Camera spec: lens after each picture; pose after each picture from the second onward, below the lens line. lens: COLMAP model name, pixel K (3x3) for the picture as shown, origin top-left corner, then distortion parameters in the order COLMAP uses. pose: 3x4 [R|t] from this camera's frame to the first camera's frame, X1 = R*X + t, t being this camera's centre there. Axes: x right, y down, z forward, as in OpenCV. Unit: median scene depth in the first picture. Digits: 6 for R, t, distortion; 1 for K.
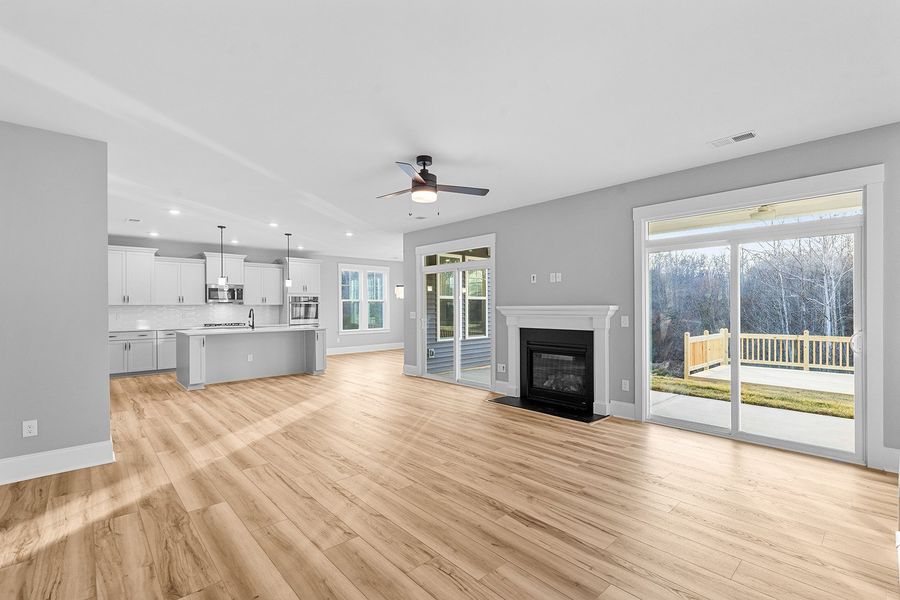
lens RADIAL K [[419.1, 0, 451.7], [0, 419.1, 308.2], [0, 0, 1]] dist [-0.005362, -0.000187]
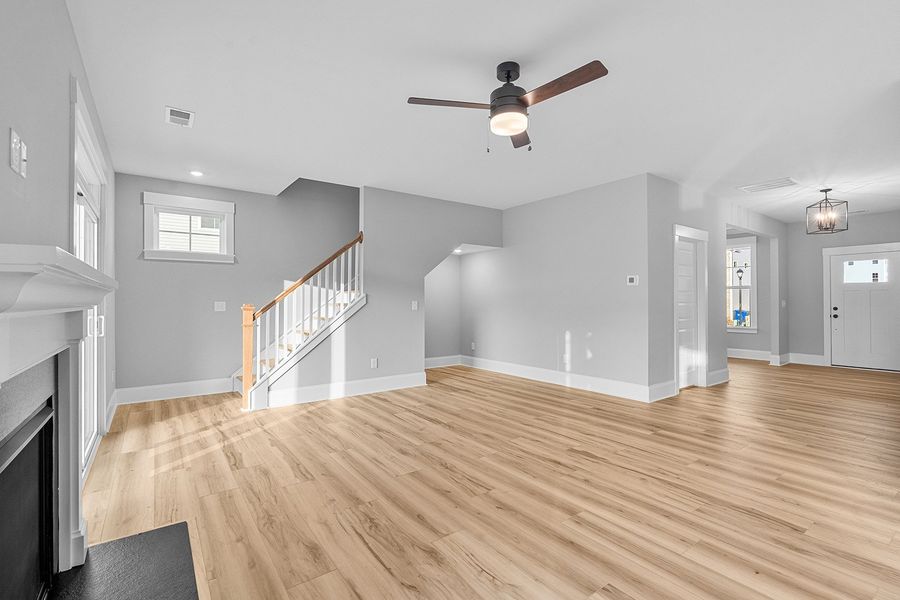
lens RADIAL K [[408.1, 0, 468.2], [0, 408.1, 298.7], [0, 0, 1]] dist [-0.003822, -0.000145]
pose [[-0.997428, 0.009099, 0.071089, -0.049050], [0.008897, 0.999955, -0.003153, 0.020671], [-0.071114, -0.002513, -0.997465, 1.782801]]
